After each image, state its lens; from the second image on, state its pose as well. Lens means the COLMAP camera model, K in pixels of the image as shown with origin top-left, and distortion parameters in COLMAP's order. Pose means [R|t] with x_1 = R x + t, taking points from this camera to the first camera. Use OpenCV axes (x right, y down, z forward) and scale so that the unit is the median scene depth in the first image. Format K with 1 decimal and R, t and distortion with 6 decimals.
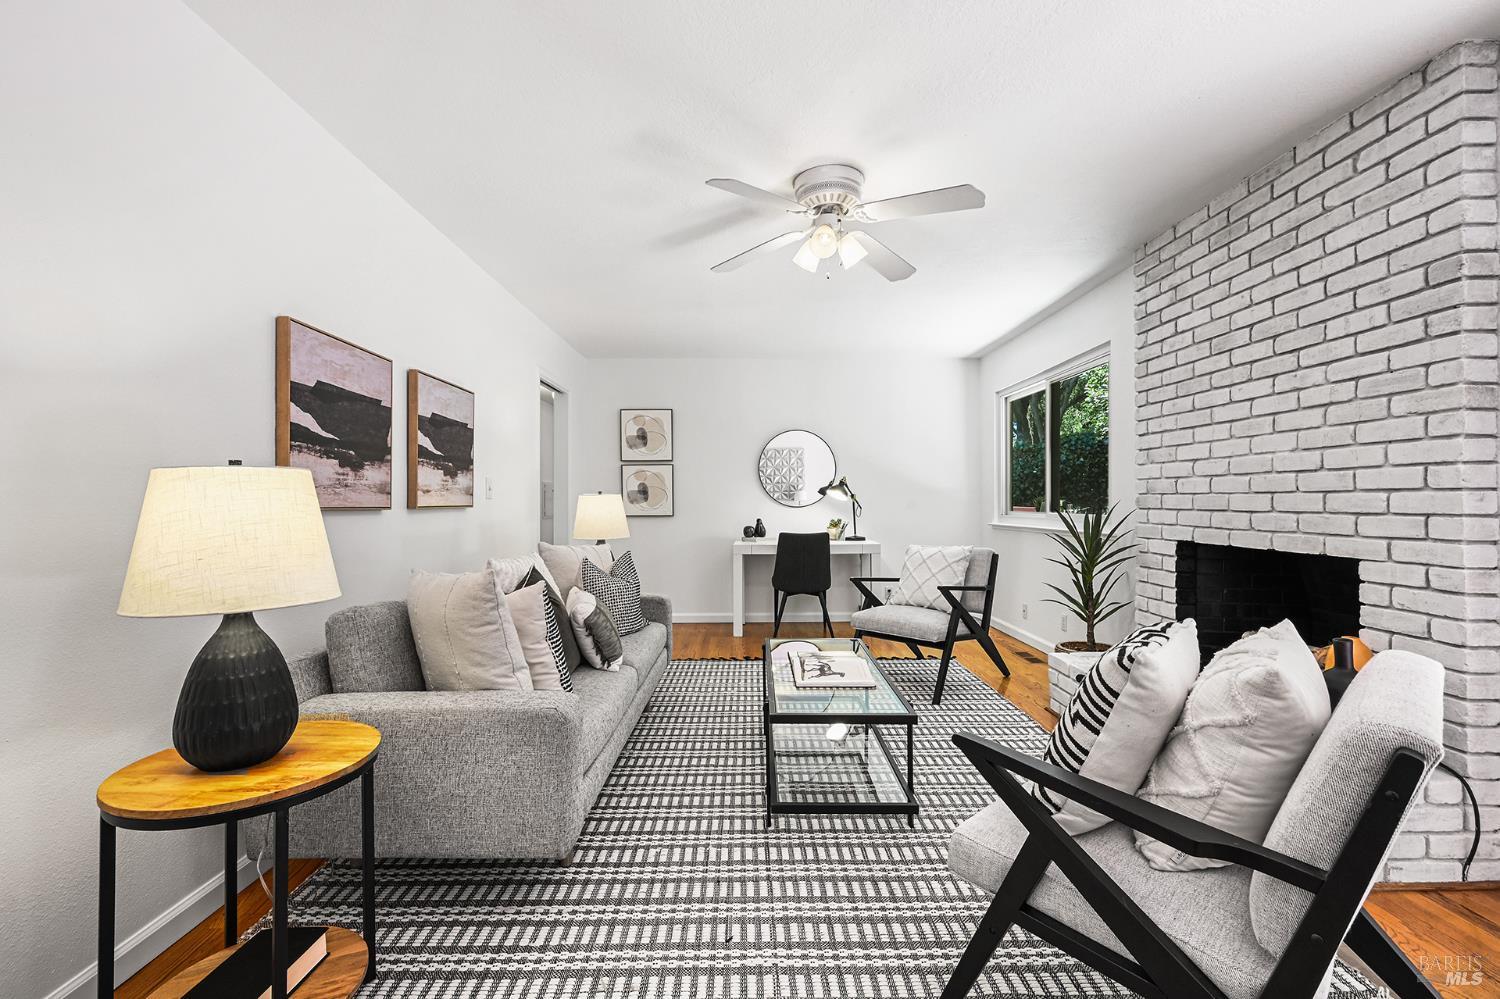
lens RADIAL K [[647.7, 0, 750.5], [0, 647.7, 500.8], [0, 0, 1]] dist [0.000484, 0.000241]
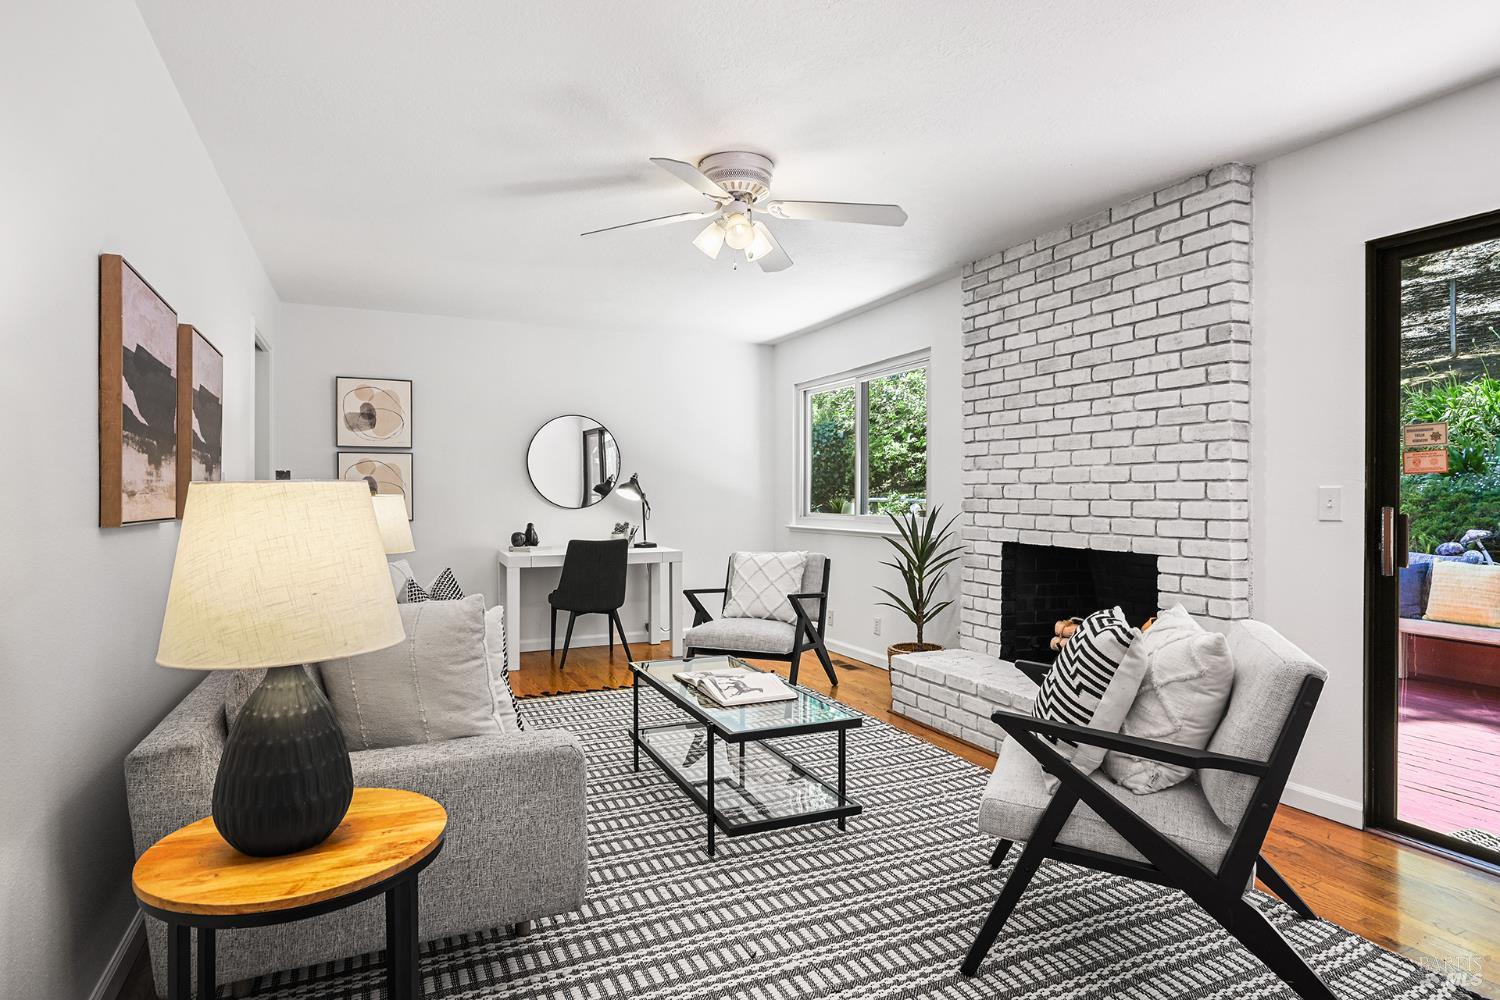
lens RADIAL K [[817.6, 0, 745.3], [0, 817.6, 500.5], [0, 0, 1]] dist [0.001700, 0.000741]
pose [[0.911456, 0.001086, 0.411397, -0.383036], [-0.003897, 0.999974, 0.005994, -0.018744], [-0.411380, -0.007066, 0.911436, -0.091328]]
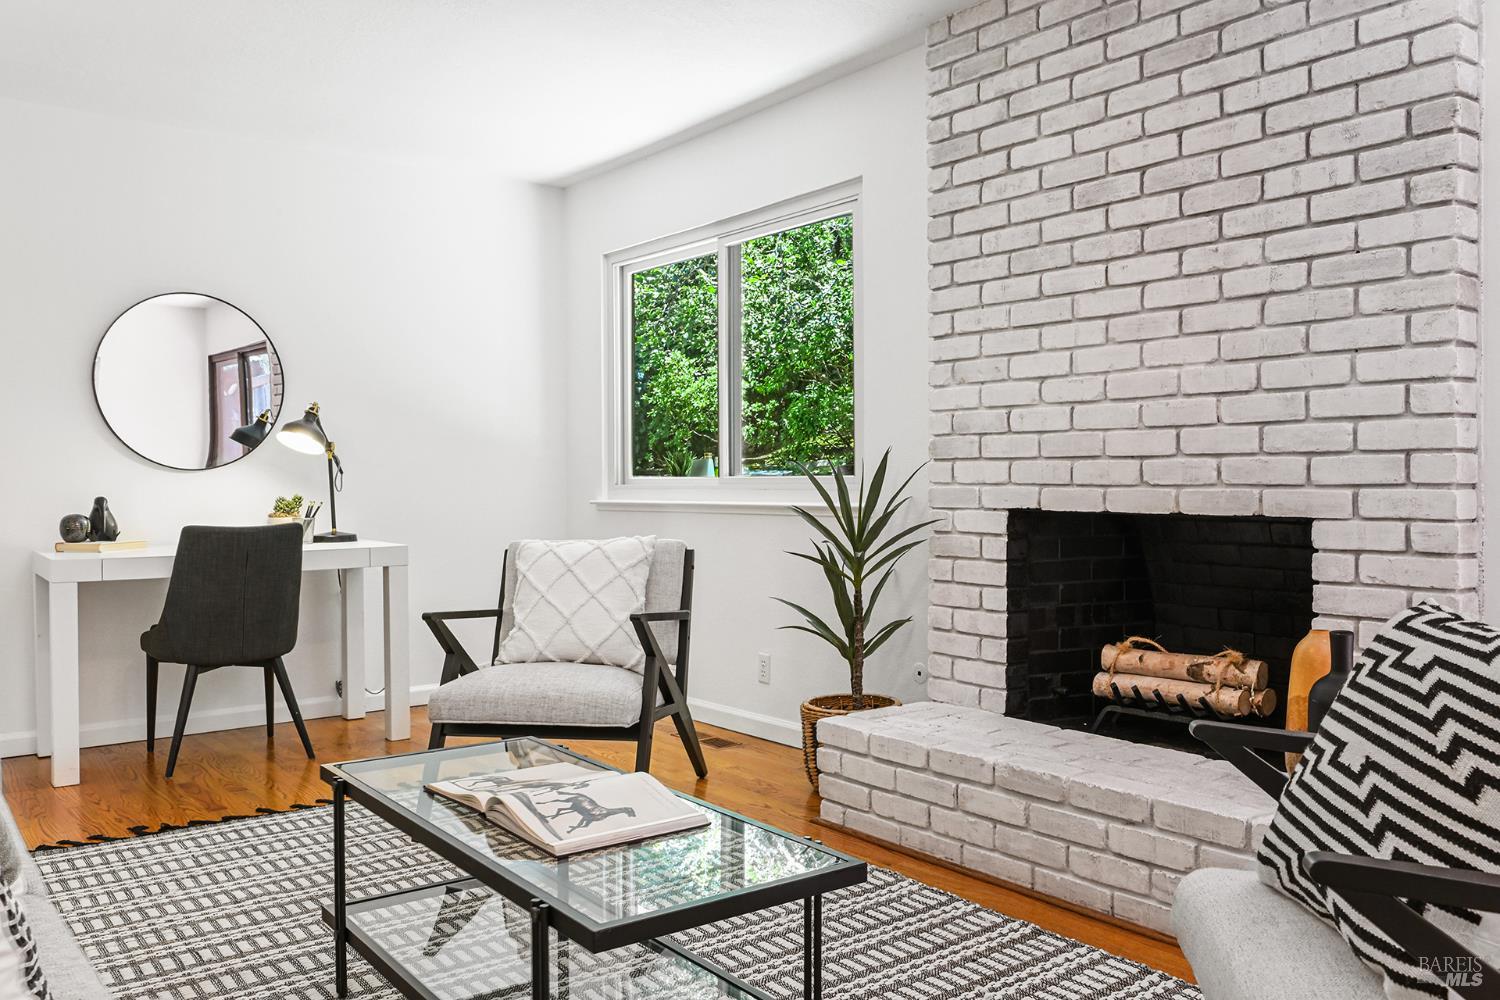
lens RADIAL K [[1216.1, 0, 754.5], [0, 1216.1, 496.8], [0, 0, 1]] dist [0.001941, -0.003113]
pose [[0.796093, -0.010520, 0.605082, -0.297419], [0.003169, 0.999908, 0.013214, 0.042913], [-0.605165, -0.008602, 0.796053, 0.290877]]
